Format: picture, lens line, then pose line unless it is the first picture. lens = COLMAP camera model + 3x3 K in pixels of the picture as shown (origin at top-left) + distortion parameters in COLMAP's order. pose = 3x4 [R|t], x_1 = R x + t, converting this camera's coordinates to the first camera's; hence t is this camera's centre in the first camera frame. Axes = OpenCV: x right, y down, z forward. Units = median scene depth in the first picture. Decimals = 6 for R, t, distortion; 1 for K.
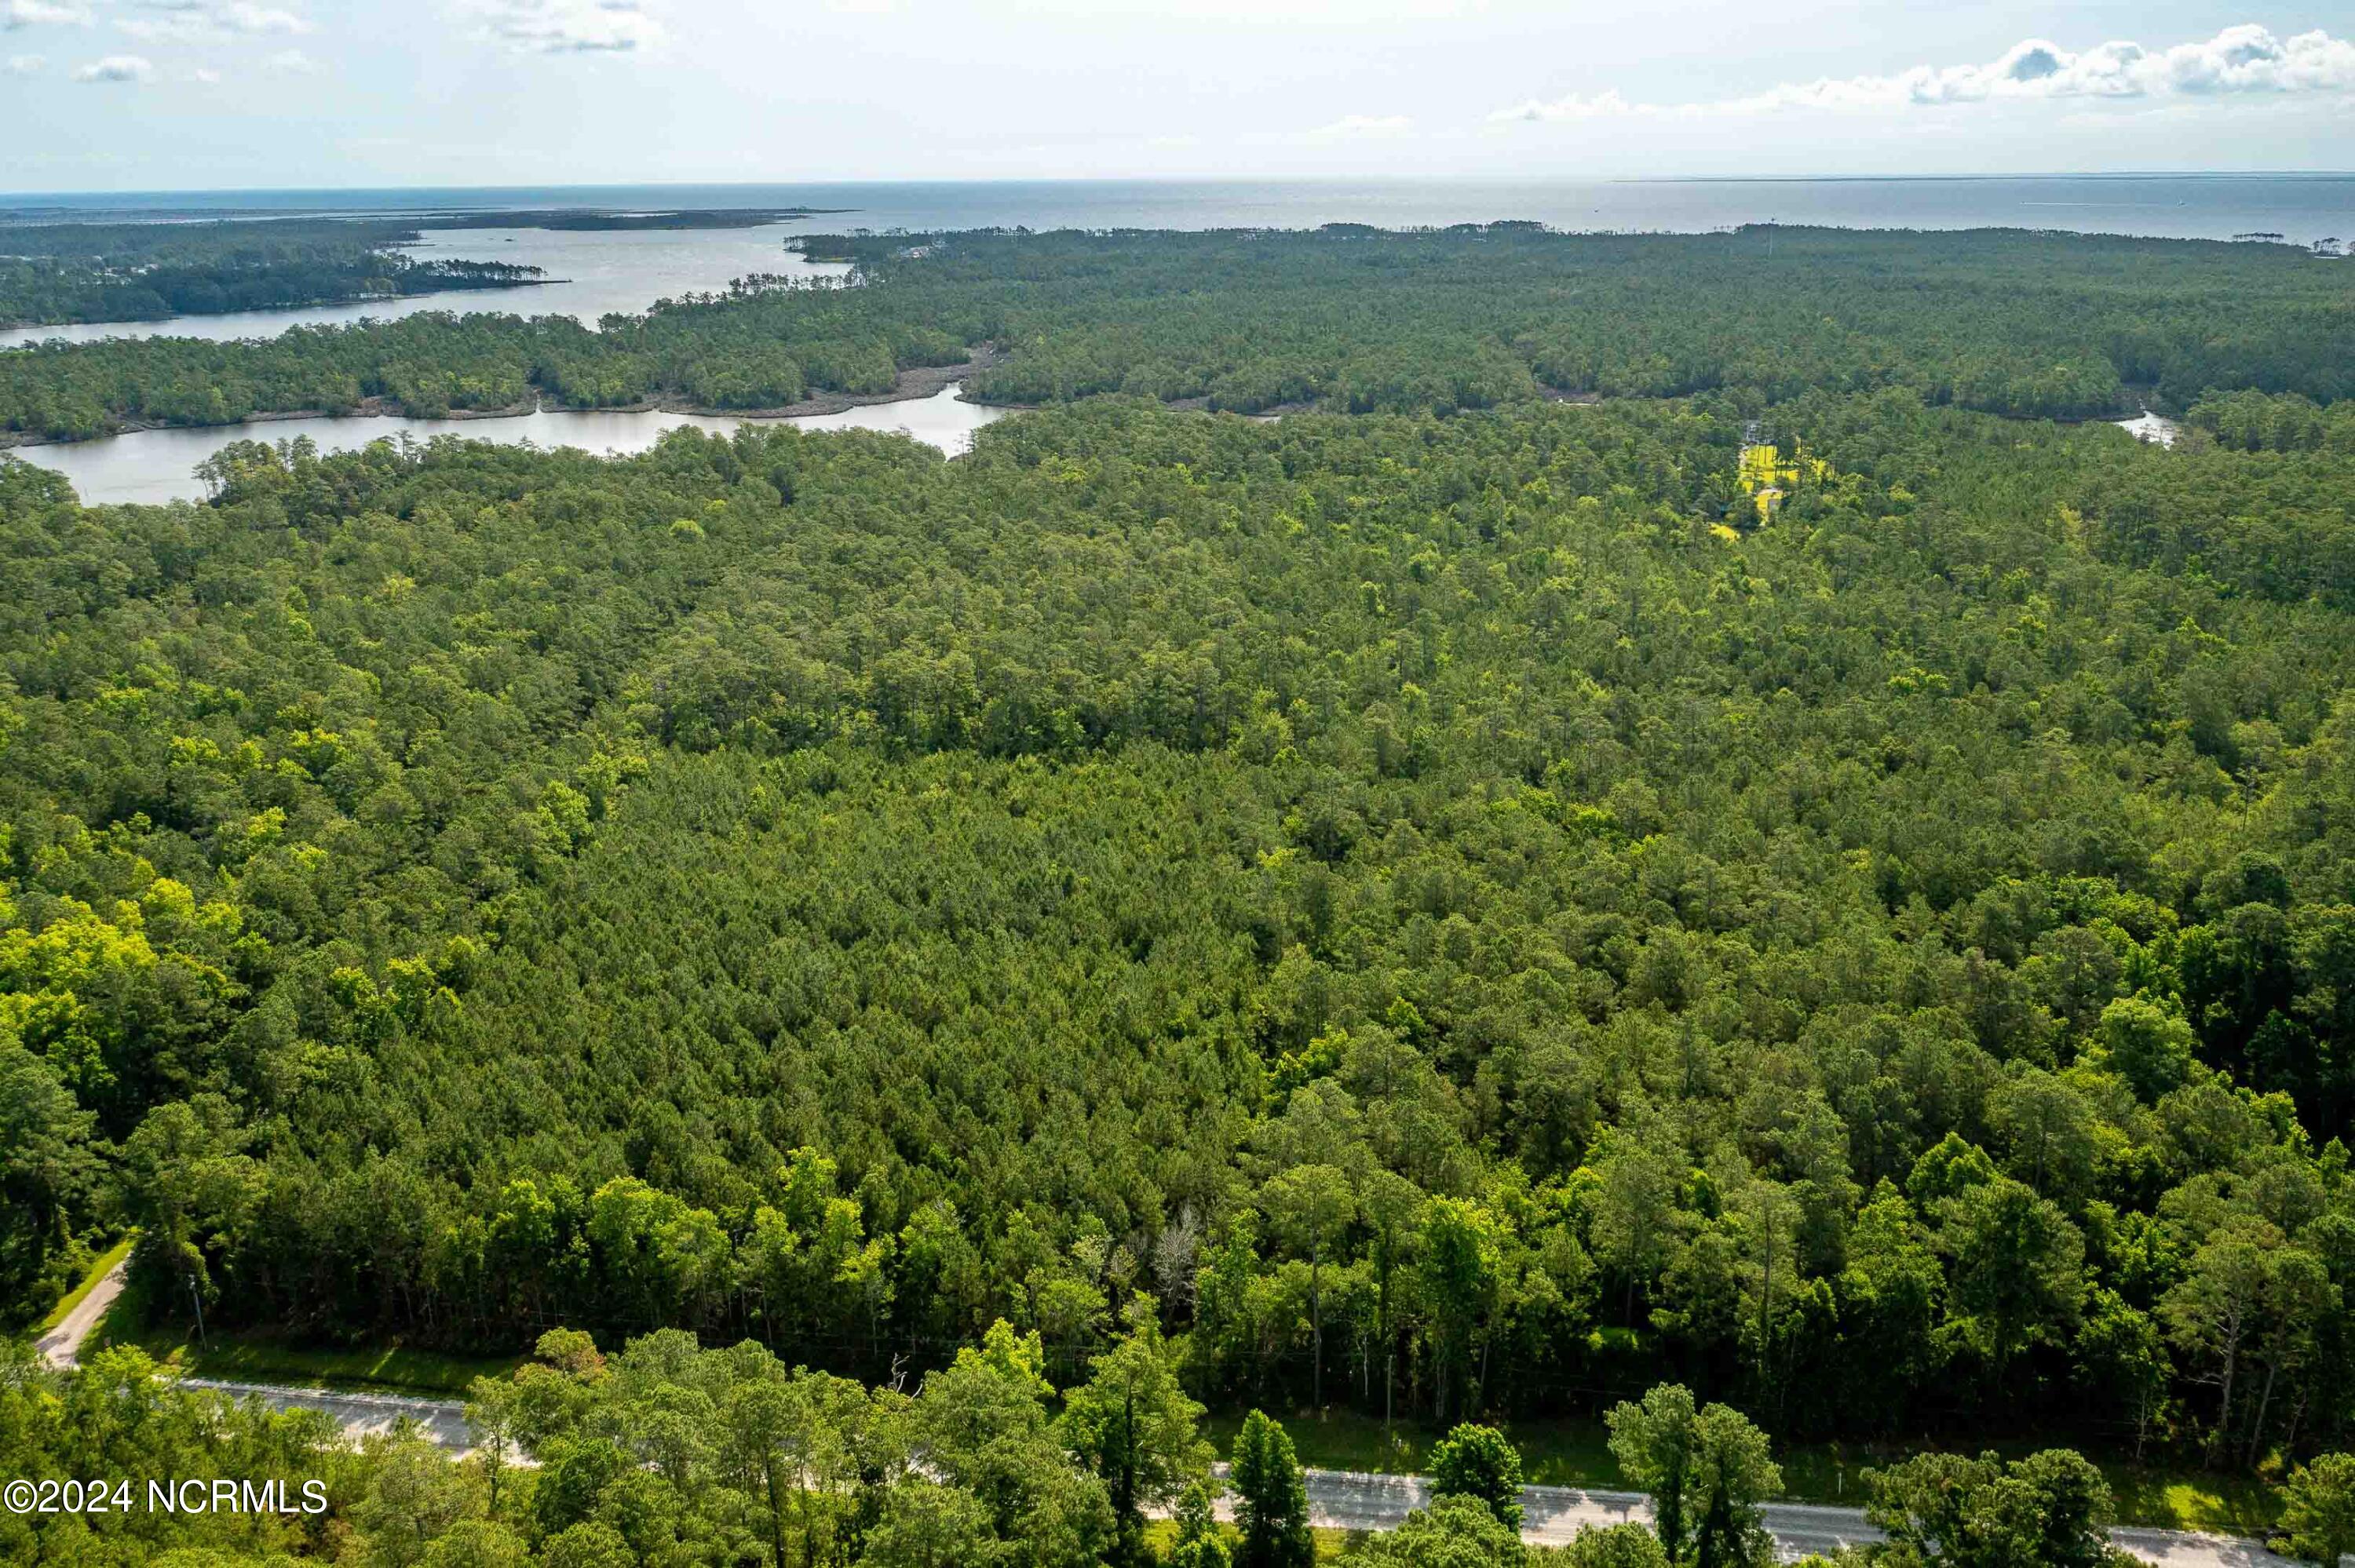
lens RADIAL K [[1827.9, 0, 1180.4], [0, 1827.9, 797.0], [0, 0, 1]] dist [-0.005446, -0.006845]
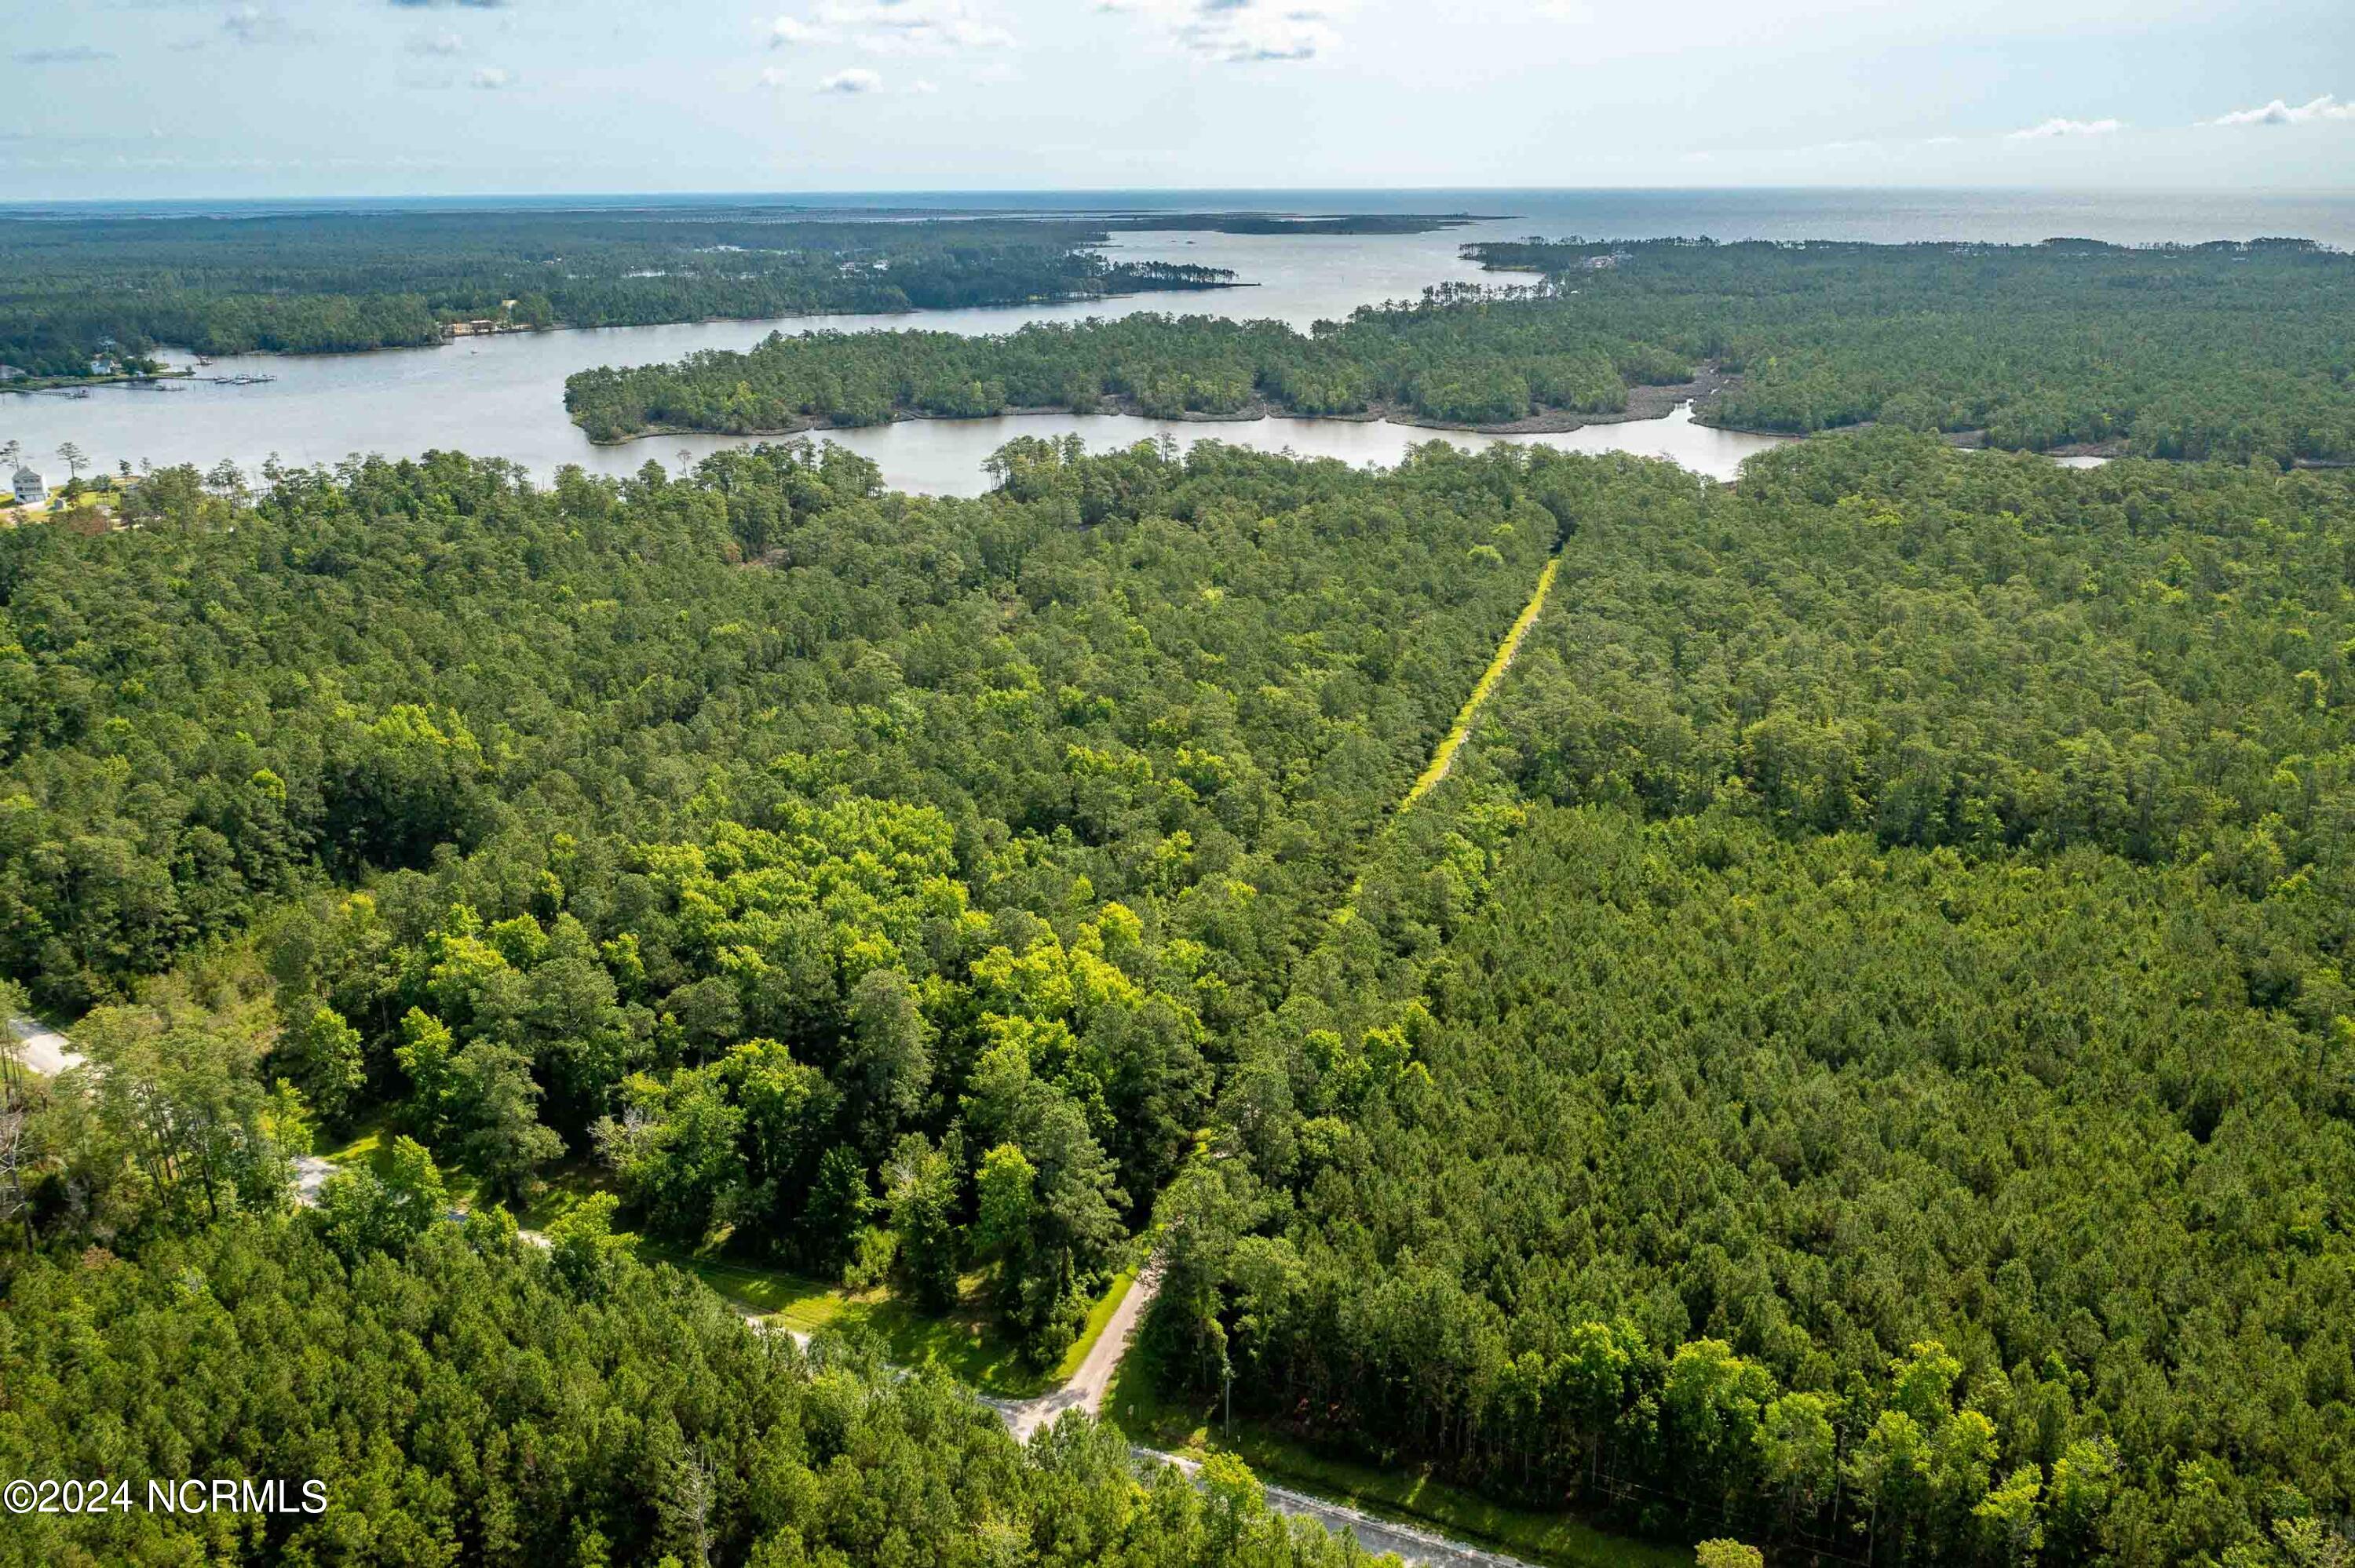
lens RADIAL K [[1827.9, 0, 1186.4], [0, 1827.9, 775.5], [0, 0, 1]] dist [-0.005446, -0.006845]
pose [[0.953942, 0.096226, -0.284140, -0.142942], [-0.099636, 0.995021, 0.002462, -0.017981], [0.282962, 0.025962, 0.958780, 0.032660]]
